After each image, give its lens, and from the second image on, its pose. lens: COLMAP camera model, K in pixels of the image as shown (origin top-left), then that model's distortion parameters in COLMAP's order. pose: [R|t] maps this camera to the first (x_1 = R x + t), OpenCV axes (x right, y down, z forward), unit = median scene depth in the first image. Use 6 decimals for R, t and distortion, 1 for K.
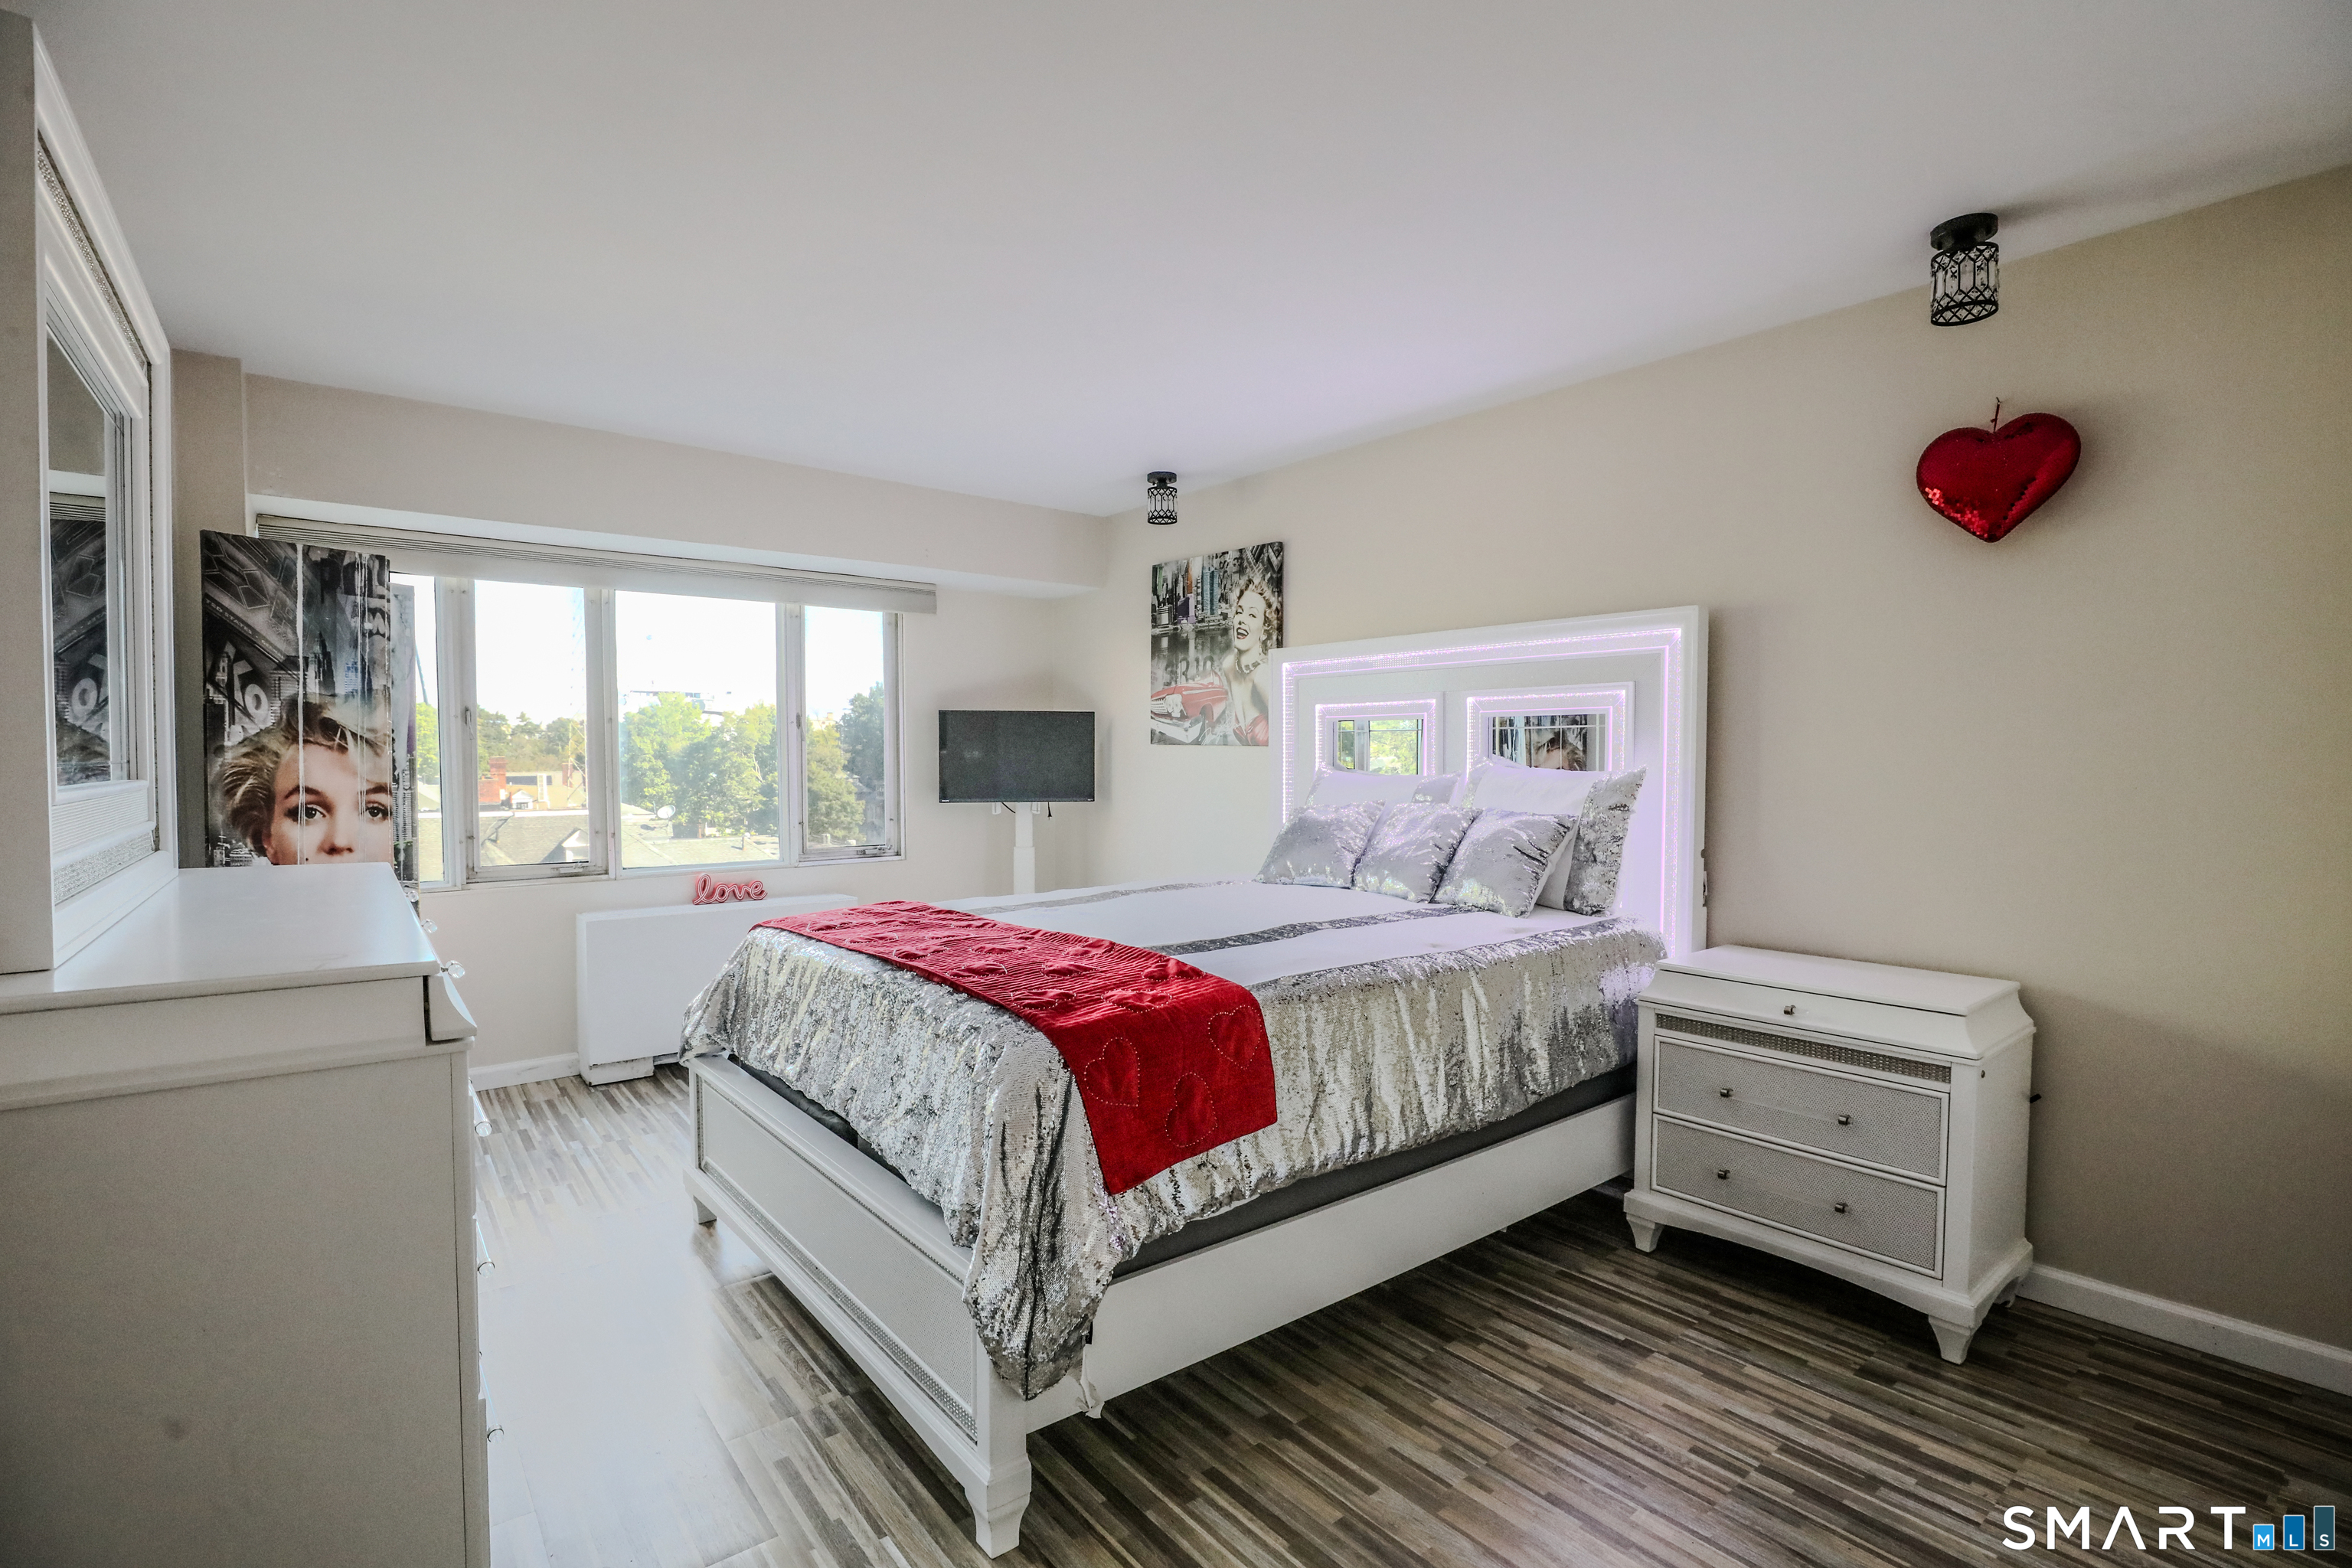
lens RADIAL K [[1096.4, 0, 1175.0], [0, 1096.4, 783.6], [0, 0, 1]] dist [-0.032033, 0.008671]
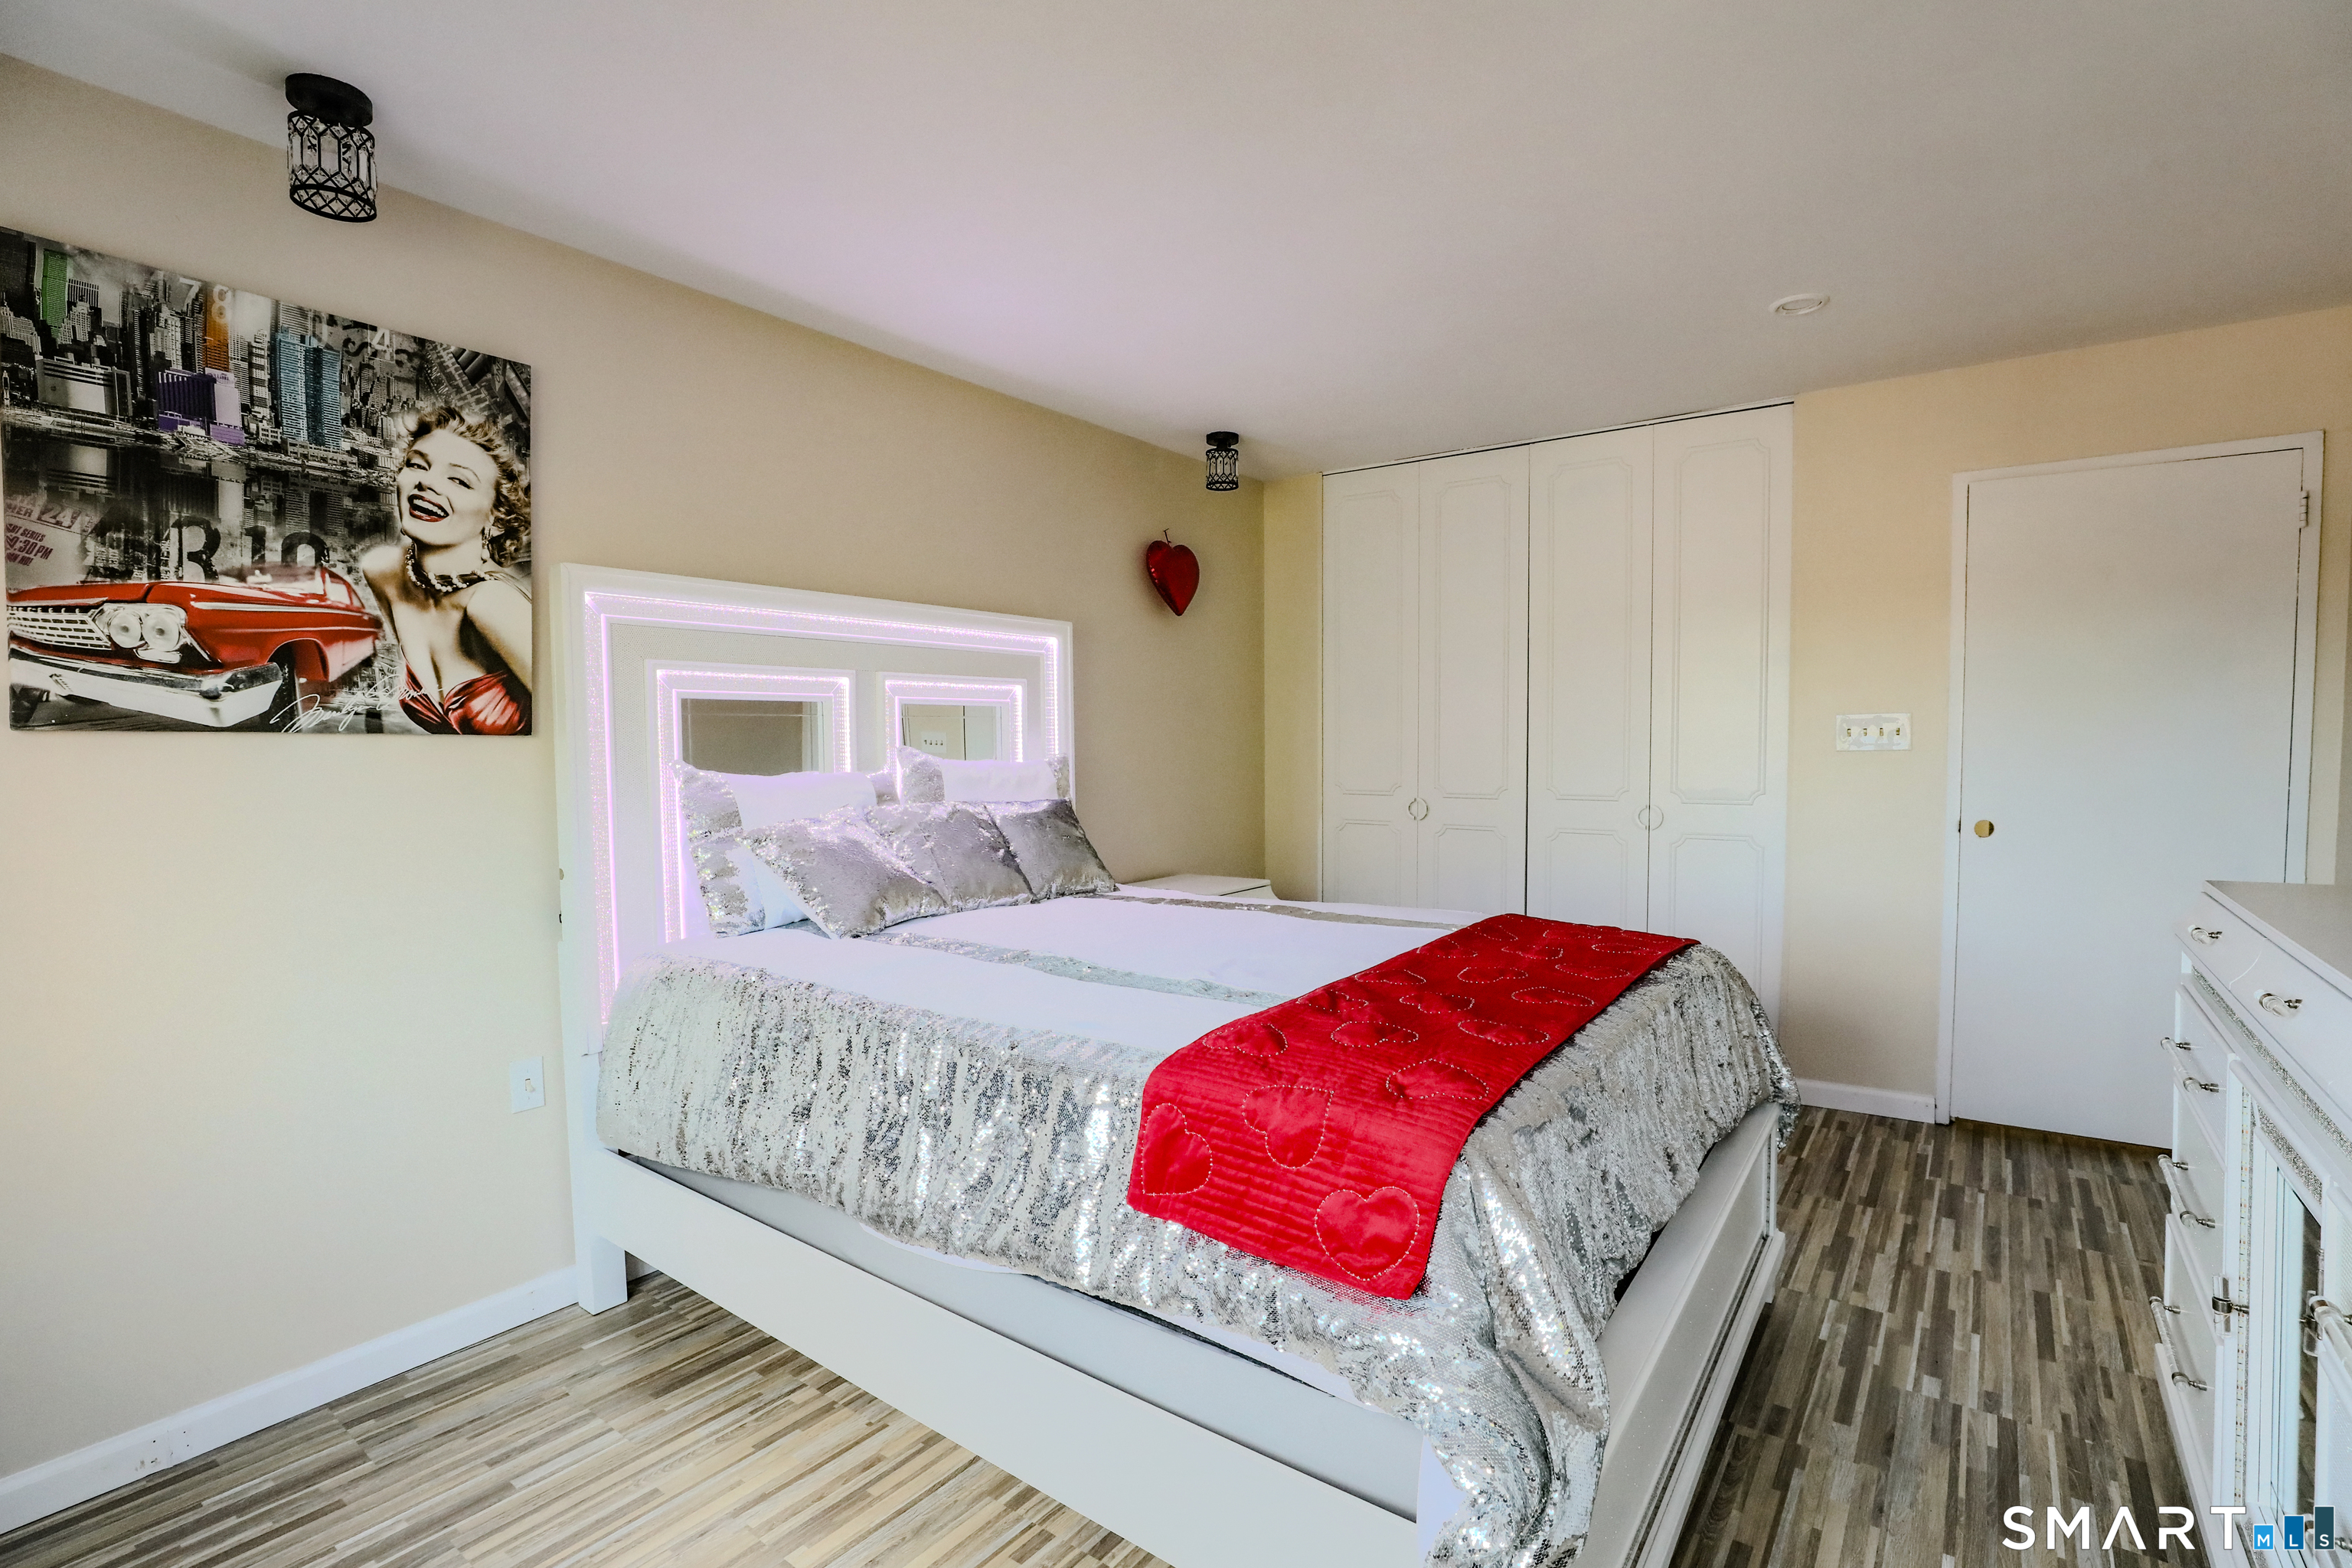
lens RADIAL K [[1096.4, 0, 1174.9], [0, 1096.4, 776.6], [0, 0, 1]] dist [-0.032033, 0.008671]
pose [[-0.256565, -0.037636, 0.965794, -0.497841], [0.029225, 0.998483, 0.046673, -0.027929], [-0.966085, 0.040200, -0.255076, 0.786023]]
